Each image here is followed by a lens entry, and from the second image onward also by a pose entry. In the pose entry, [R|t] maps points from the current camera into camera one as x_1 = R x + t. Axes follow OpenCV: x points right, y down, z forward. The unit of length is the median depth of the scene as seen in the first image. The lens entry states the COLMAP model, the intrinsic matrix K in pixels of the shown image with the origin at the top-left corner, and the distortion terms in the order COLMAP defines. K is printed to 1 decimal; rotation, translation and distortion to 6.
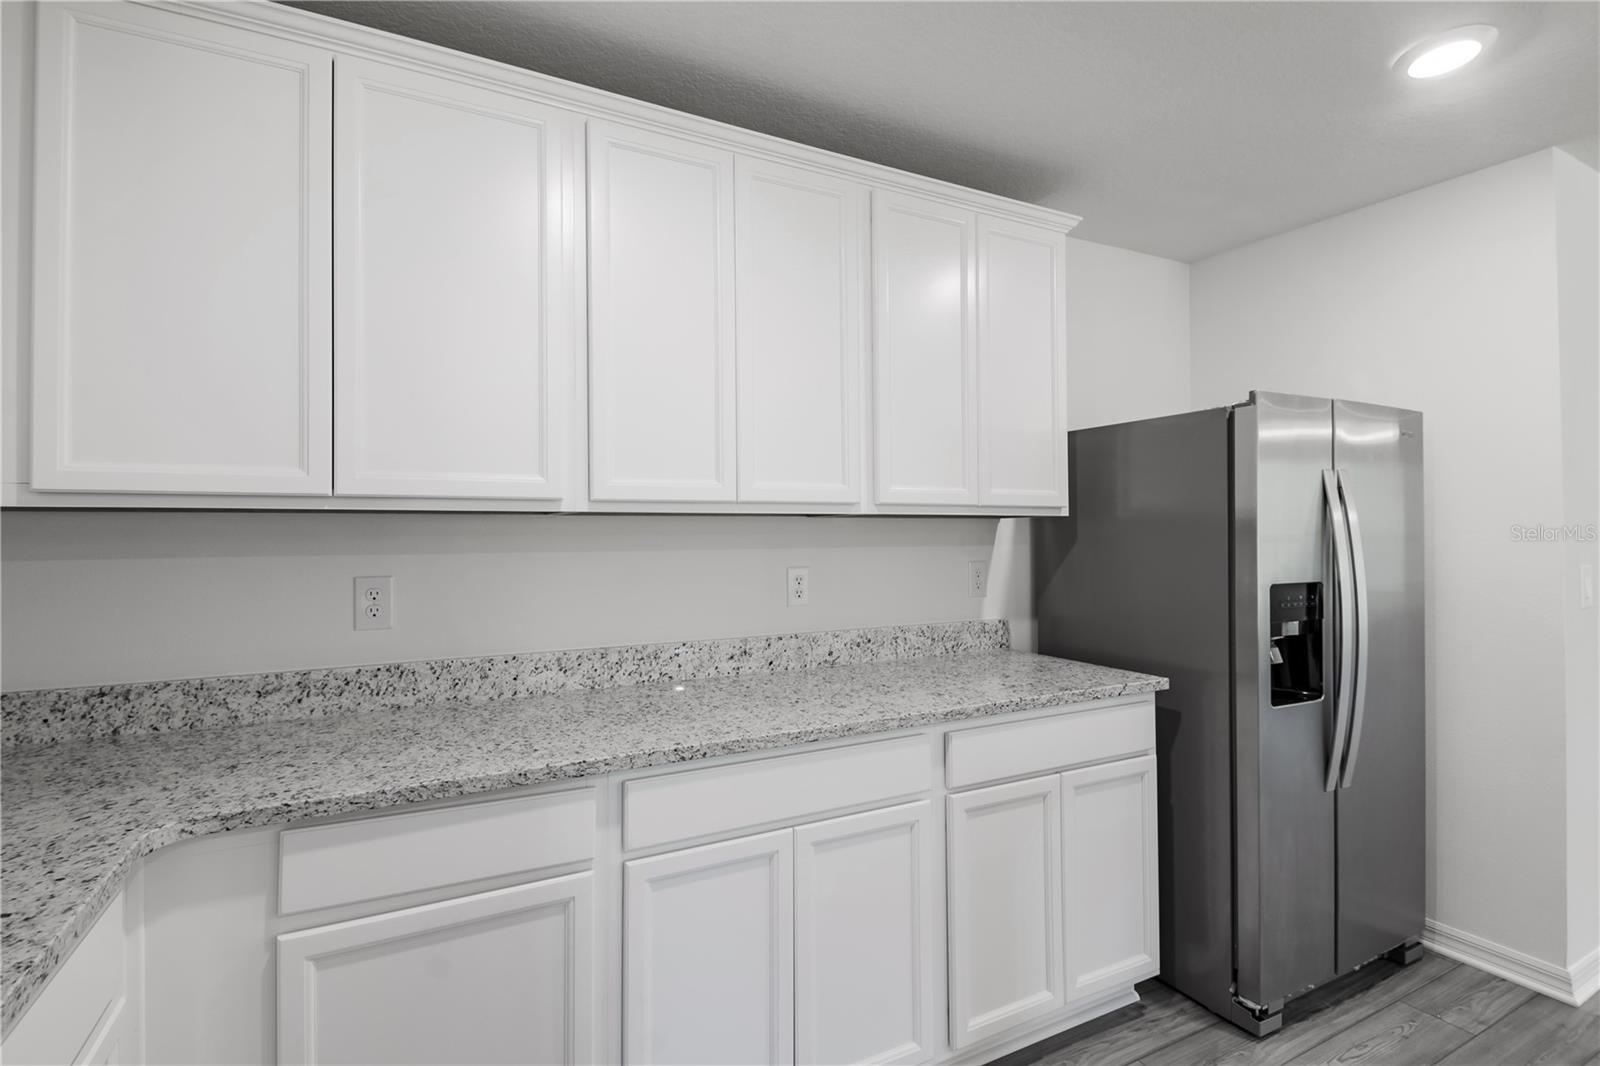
lens RADIAL K [[756.1, 0, 793.1], [0, 756.1, 522.0], [0, 0, 1]] dist [0.009640, -0.007486]
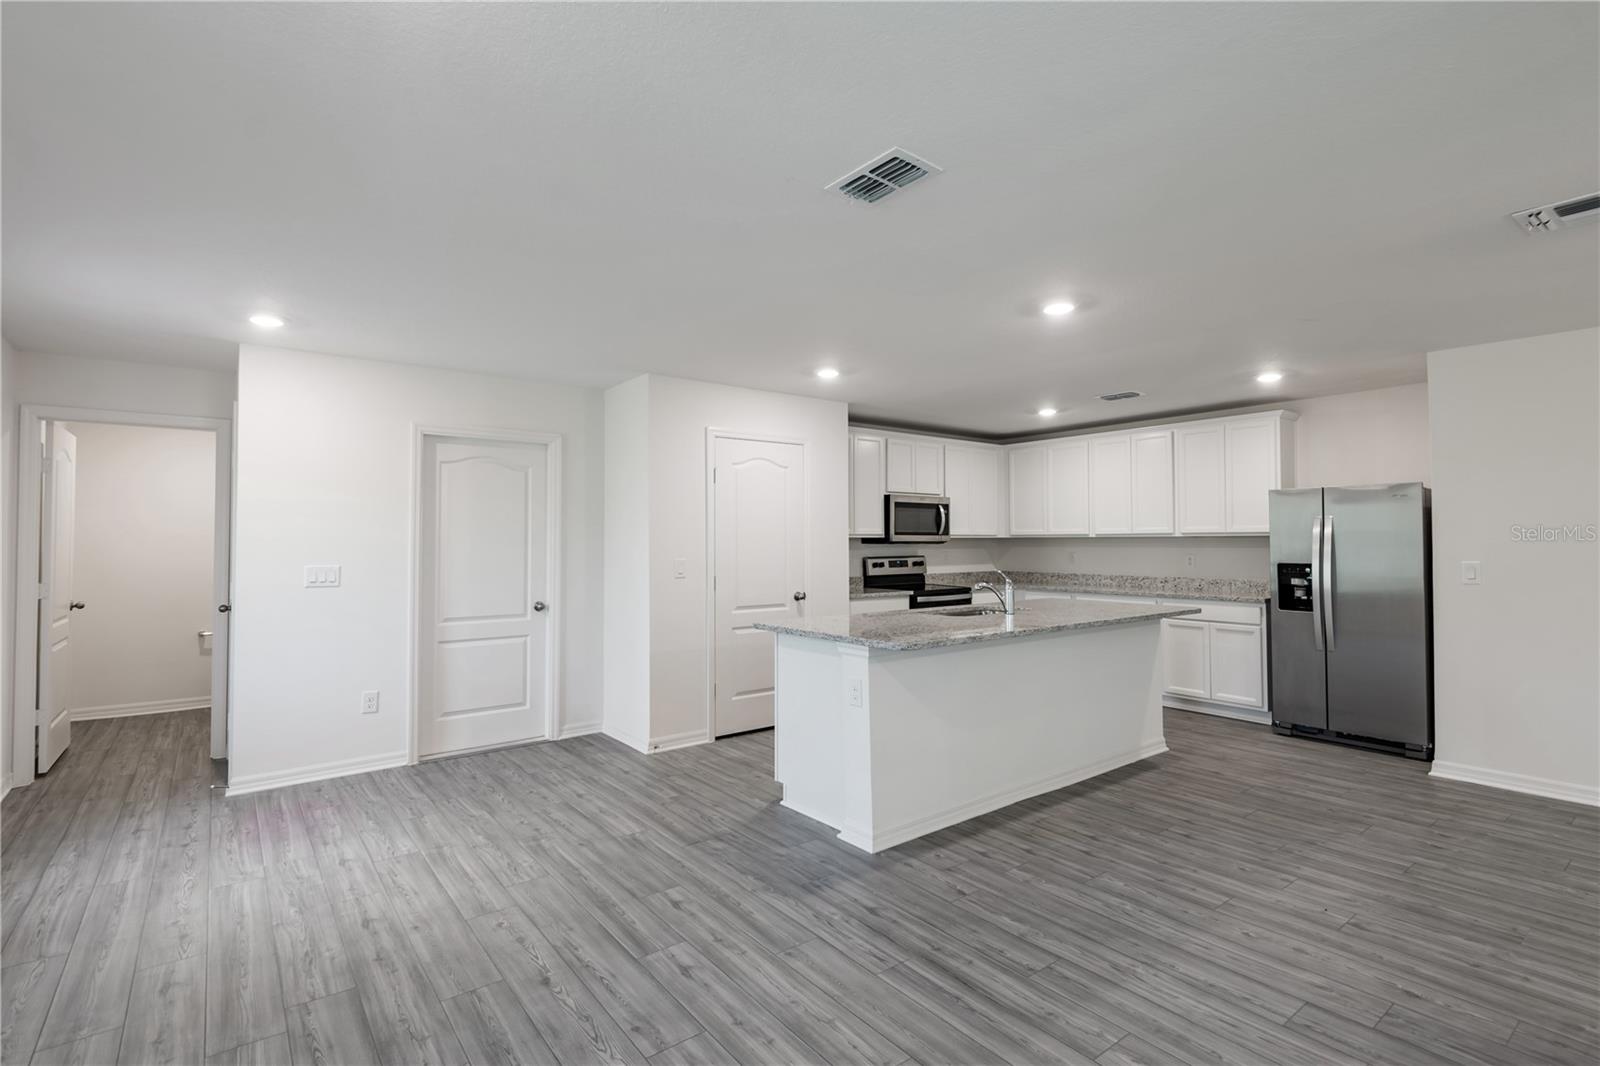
lens RADIAL K [[756.1, 0, 786.3], [0, 756.1, 518.6], [0, 0, 1]] dist [0.009640, -0.007486]
pose [[0.170541, -0.024060, -0.985057, 3.265663], [0.016712, 0.999629, -0.021522, -0.049825], [0.985209, -0.012792, 0.170880, -1.255860]]
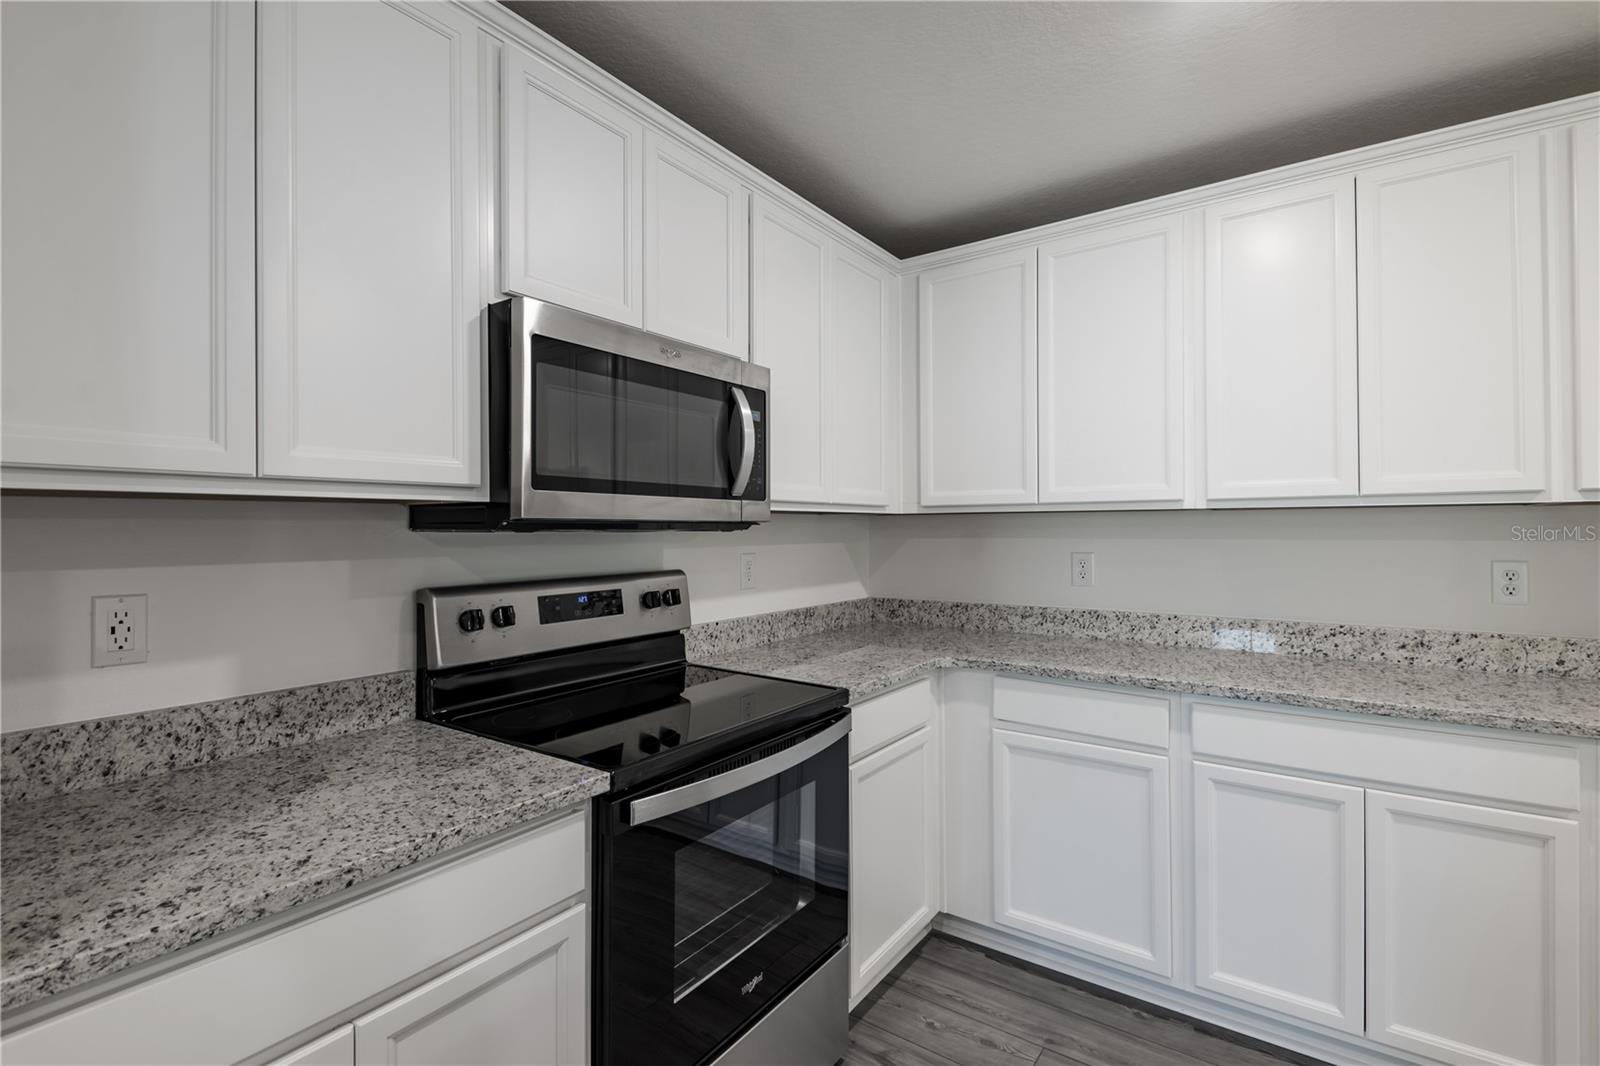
lens RADIAL K [[736.0, 0, 804.7], [0, 736.0, 521.2], [0, 0, 1]] dist [0.013876, -0.003539]
pose [[0.461087, -0.004531, -0.887343, 0.523580], [0.015433, 0.999877, 0.002913, -0.005352], [0.887221, -0.015038, 0.461100, -0.203828]]
